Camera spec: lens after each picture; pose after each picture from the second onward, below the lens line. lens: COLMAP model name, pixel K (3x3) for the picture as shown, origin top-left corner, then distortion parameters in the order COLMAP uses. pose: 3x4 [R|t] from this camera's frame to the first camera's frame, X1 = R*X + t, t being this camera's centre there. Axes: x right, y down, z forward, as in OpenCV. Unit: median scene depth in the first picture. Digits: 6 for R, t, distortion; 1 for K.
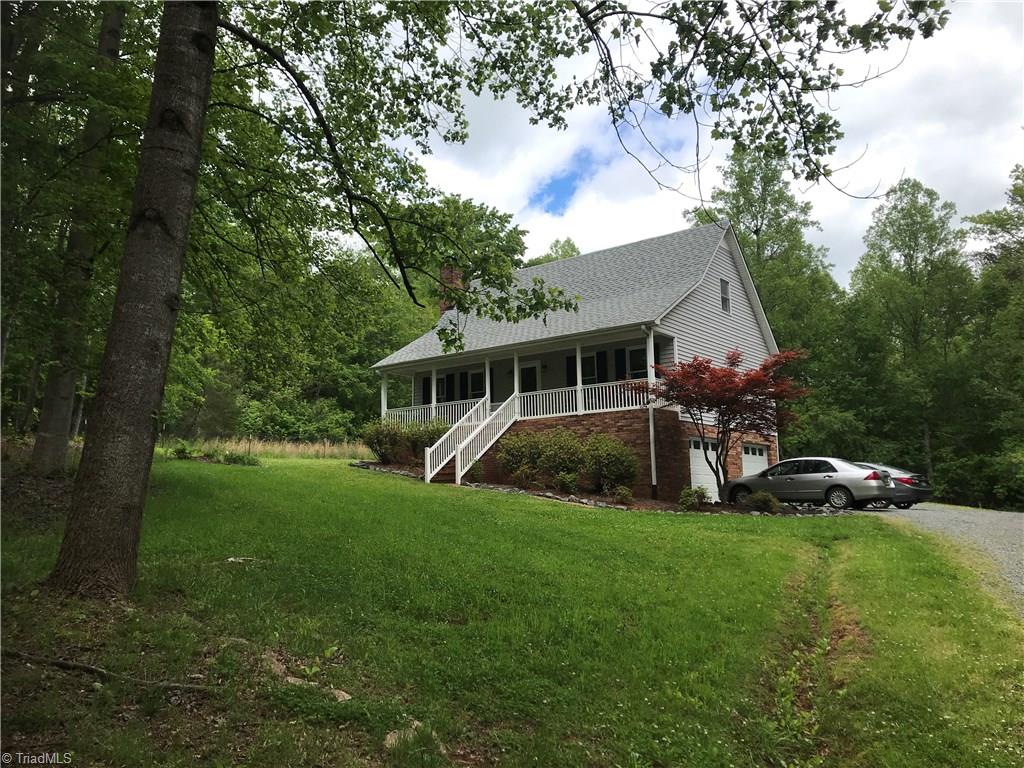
lens RADIAL K [[824.7, 0, 512.0], [0, 824.7, 384.0], [0, 0, 1]] dist [-0.001435, -0.007686]
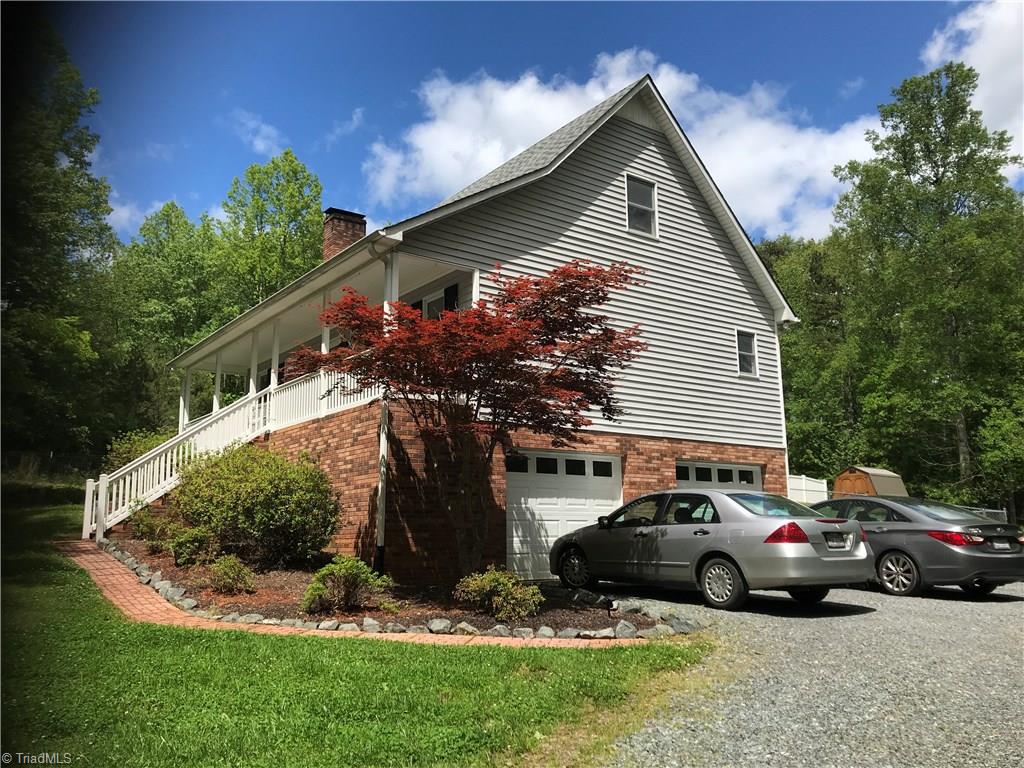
lens RADIAL K [[824.7, 0, 512.0], [0, 824.7, 384.0], [0, 0, 1]] dist [-0.001435, -0.007686]
pose [[0.957515, -0.049968, -0.284020, 0.137953], [0.039974, 0.998364, -0.040879, 0.015806], [0.285598, 0.027789, 0.957946, 0.182247]]
